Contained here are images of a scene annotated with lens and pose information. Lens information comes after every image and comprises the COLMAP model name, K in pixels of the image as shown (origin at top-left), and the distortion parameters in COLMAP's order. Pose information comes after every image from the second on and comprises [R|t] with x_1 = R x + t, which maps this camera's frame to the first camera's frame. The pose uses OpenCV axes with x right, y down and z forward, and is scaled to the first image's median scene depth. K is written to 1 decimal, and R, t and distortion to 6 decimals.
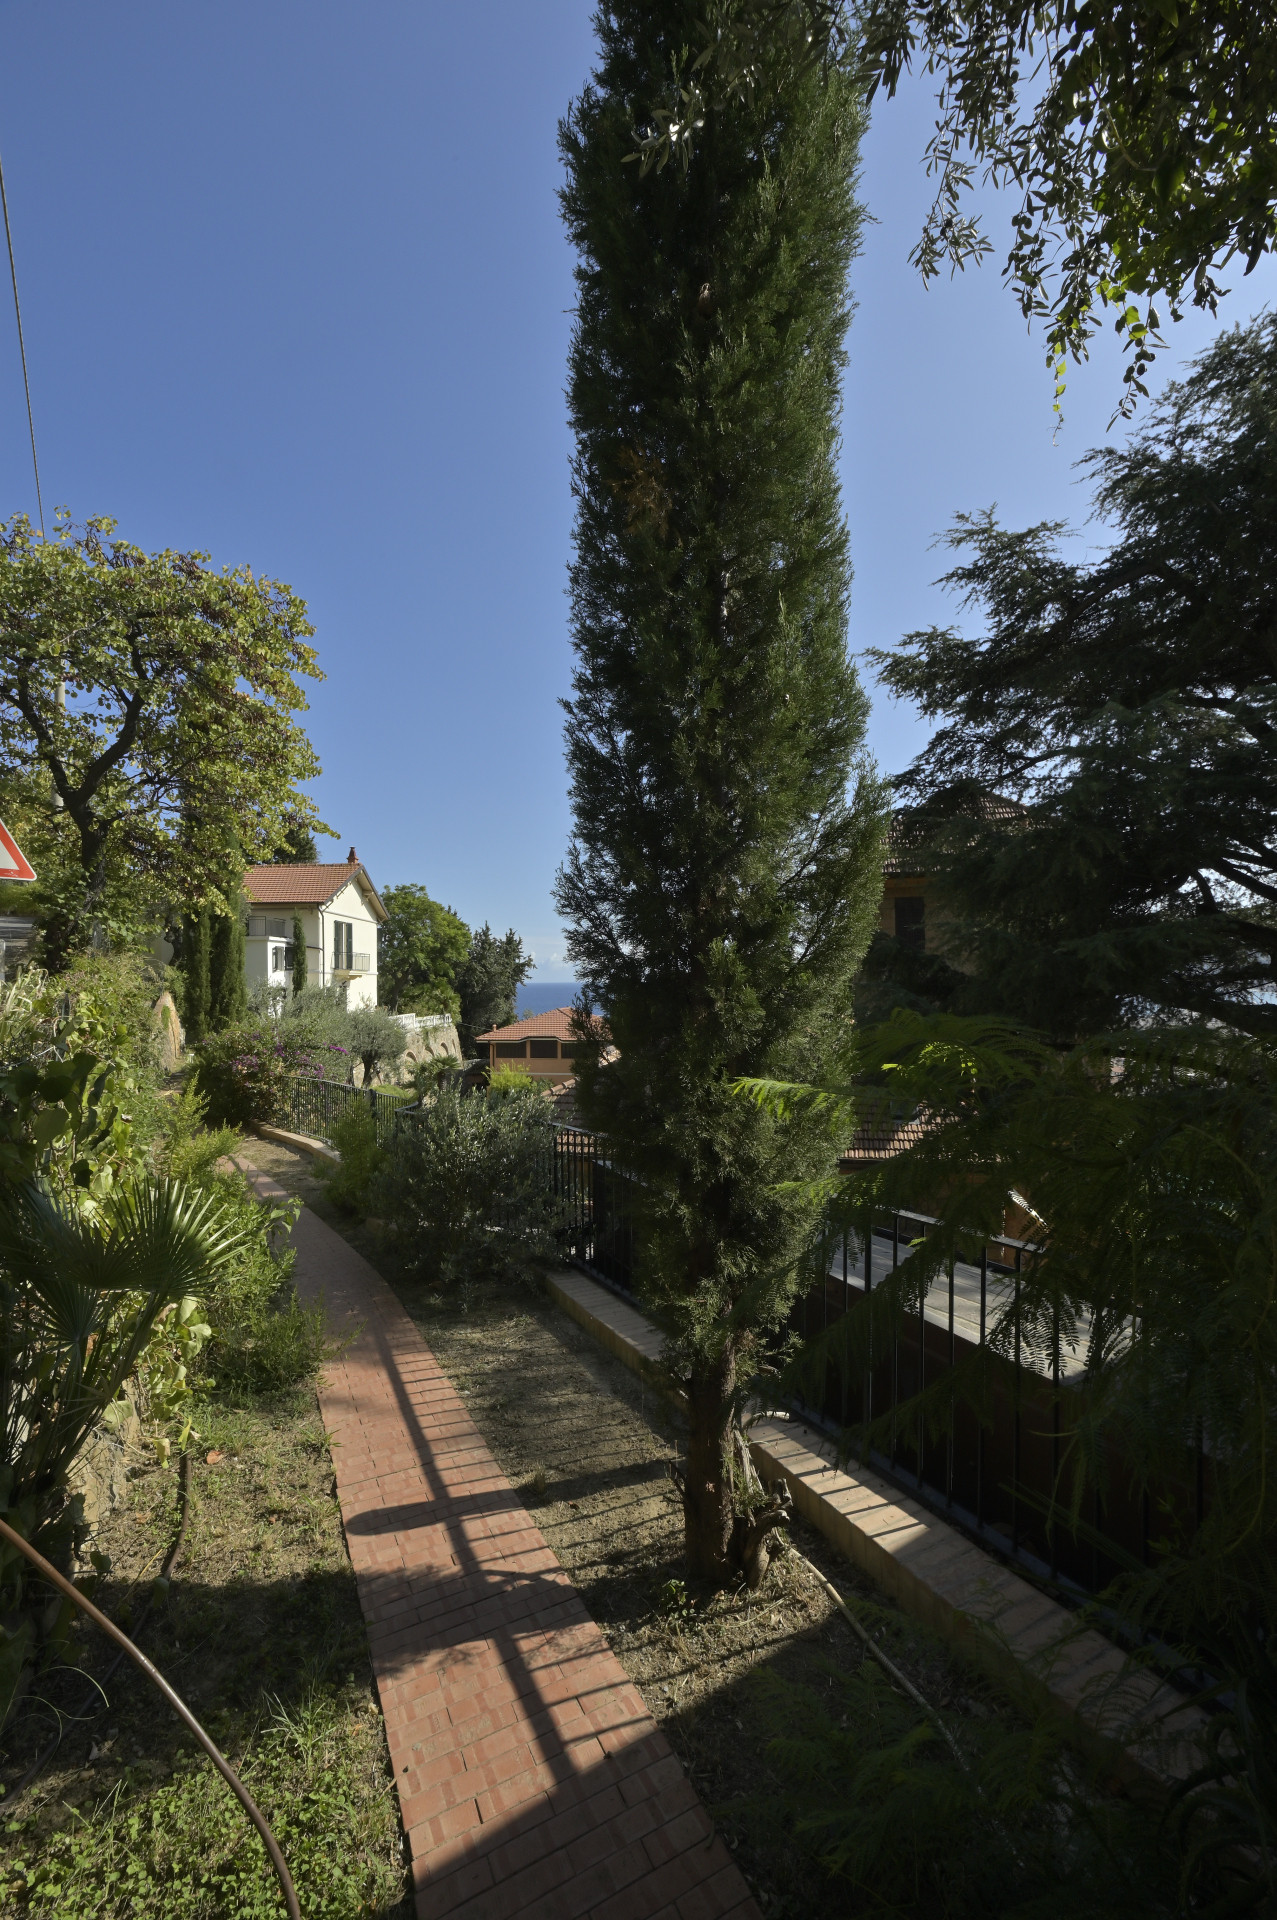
lens RADIAL K [[805.7, 0, 644.4], [0, 805.7, 961.5], [0, 0, 1]] dist [-0.064294, 0.028951]
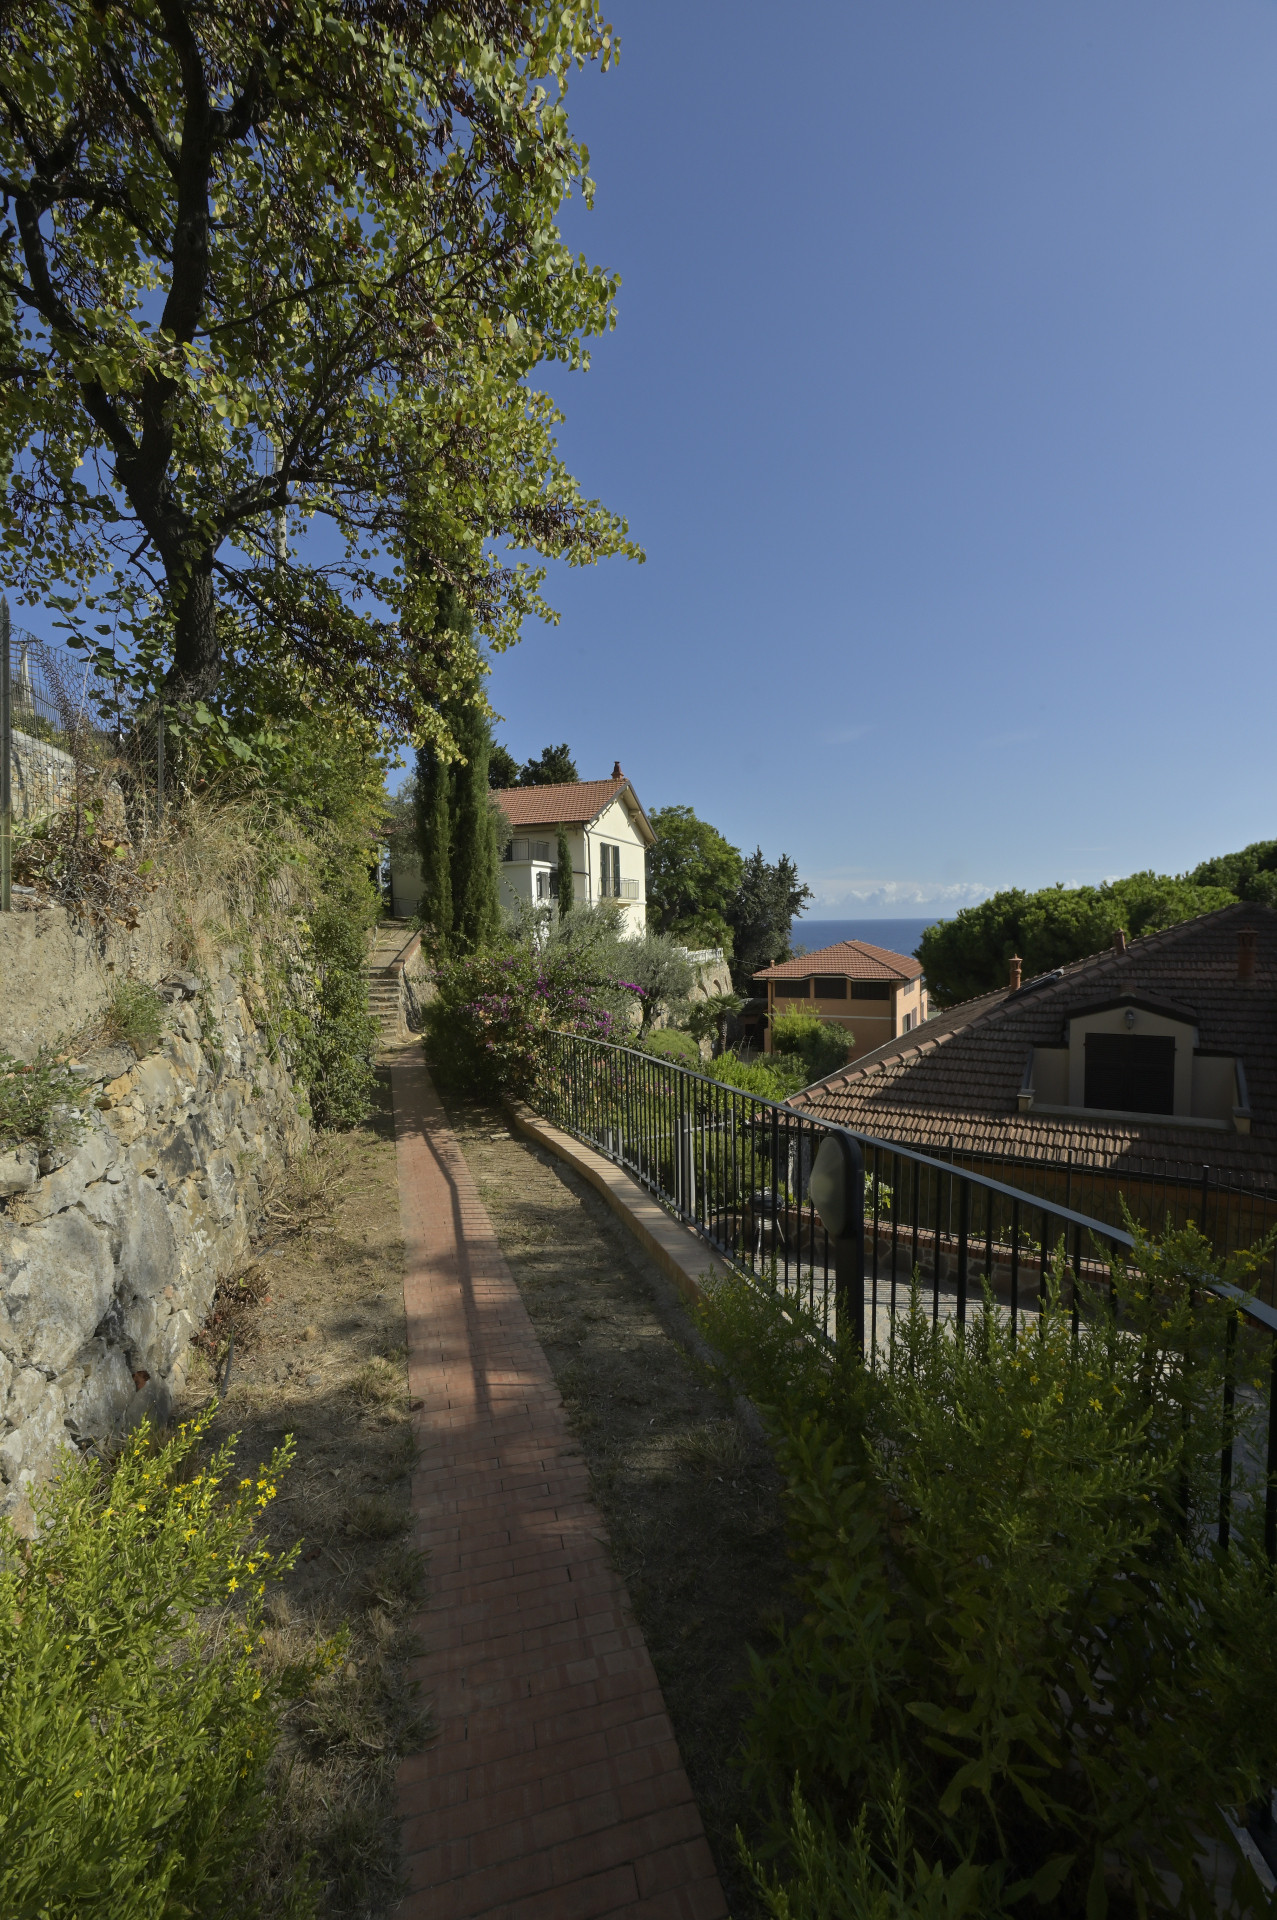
lens RADIAL K [[805.7, 0, 644.4], [0, 805.7, 961.5], [0, 0, 1]] dist [-0.064294, 0.028951]
pose [[0.952530, 0.004154, -0.304415, -0.057979], [0.019056, 0.997133, 0.073233, 0.014290], [0.303846, -0.075557, 0.949720, 0.129719]]
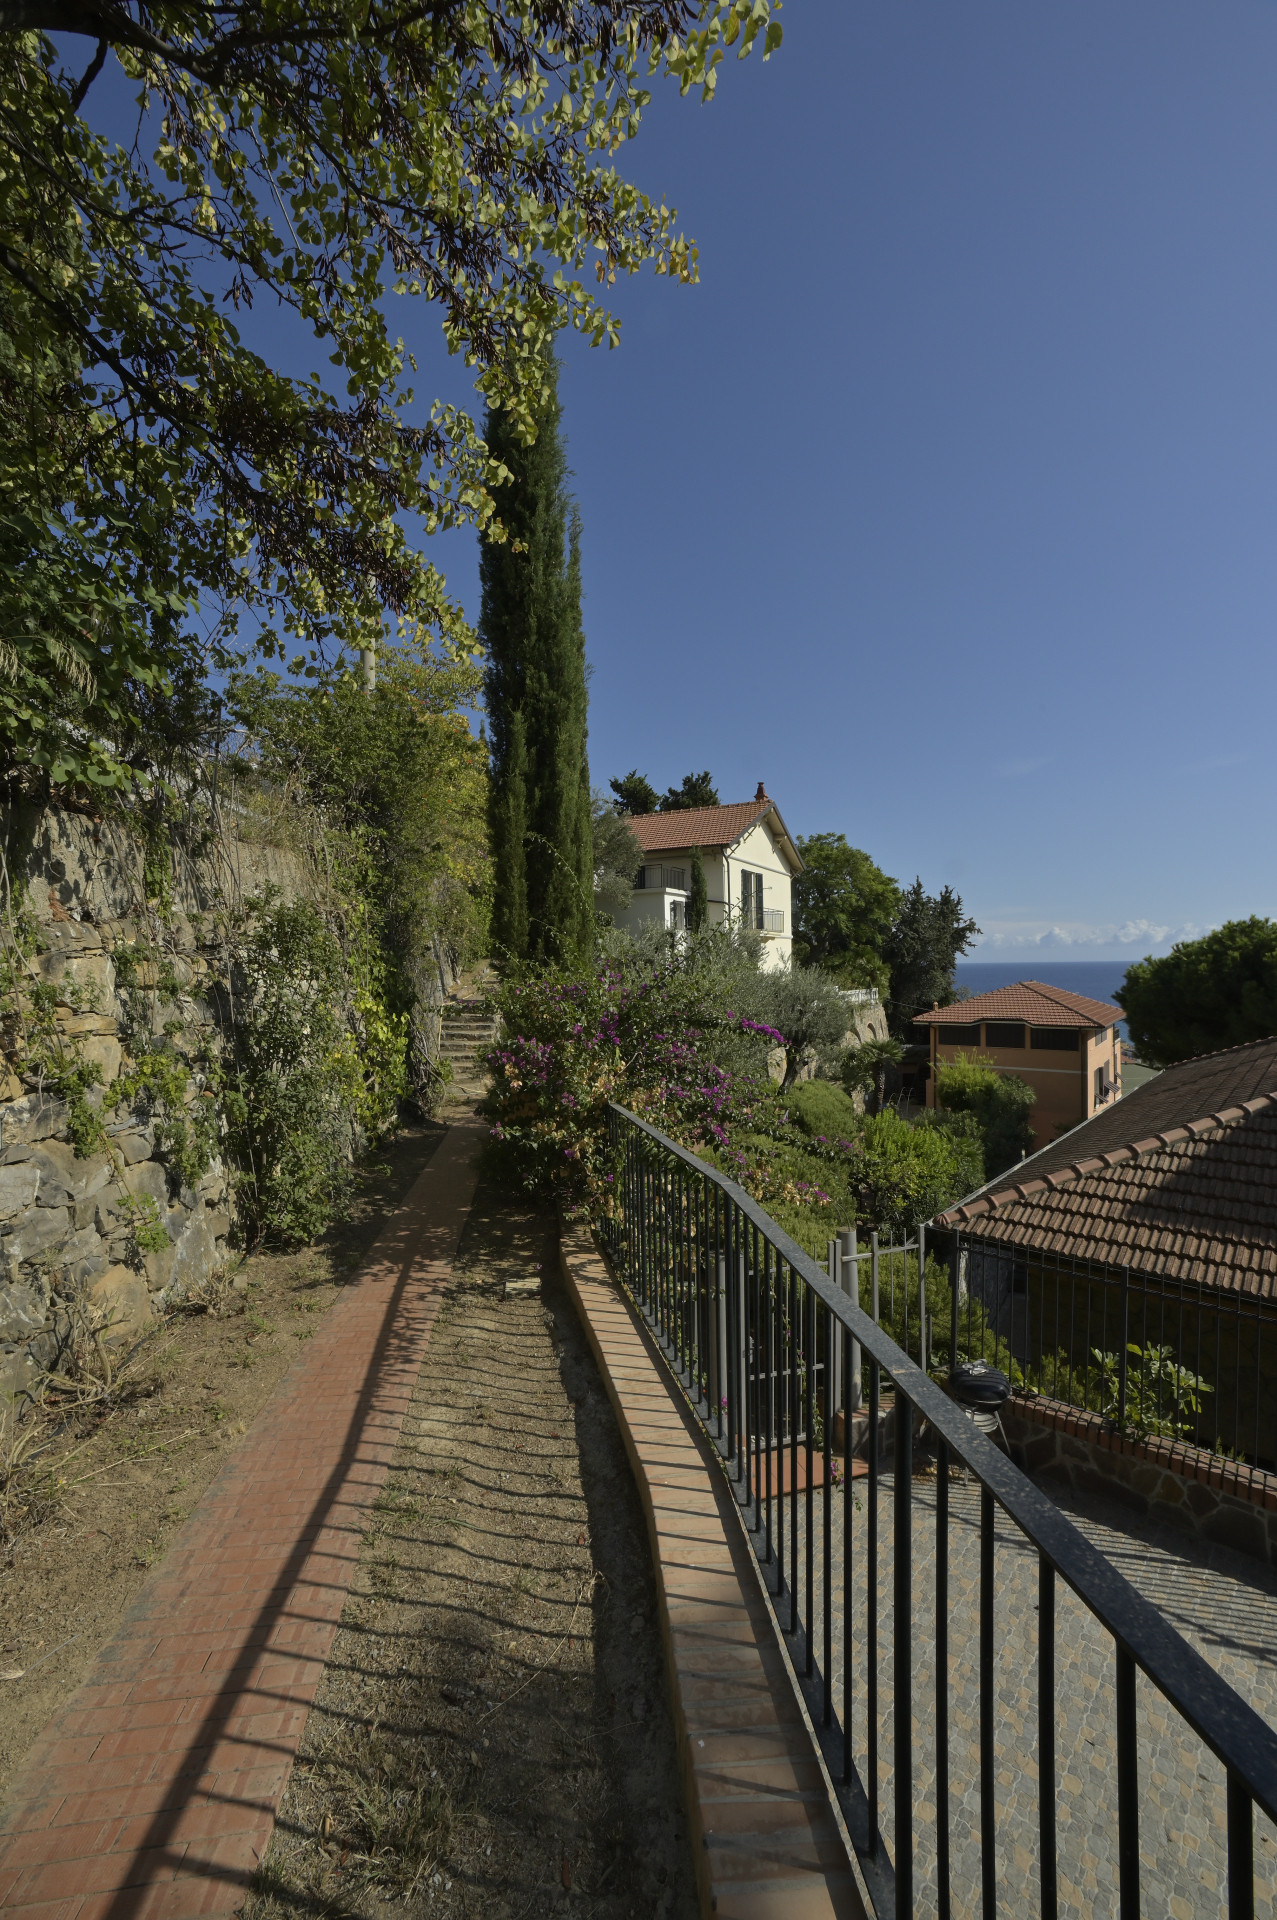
lens RADIAL K [[805.7, 0, 644.4], [0, 805.7, 961.5], [0, 0, 1]] dist [-0.064294, 0.028951]
pose [[0.882509, -0.004412, -0.470274, -0.079550], [0.015252, 0.999698, 0.019244, 0.021844], [0.470048, -0.024155, 0.882310, 0.200009]]
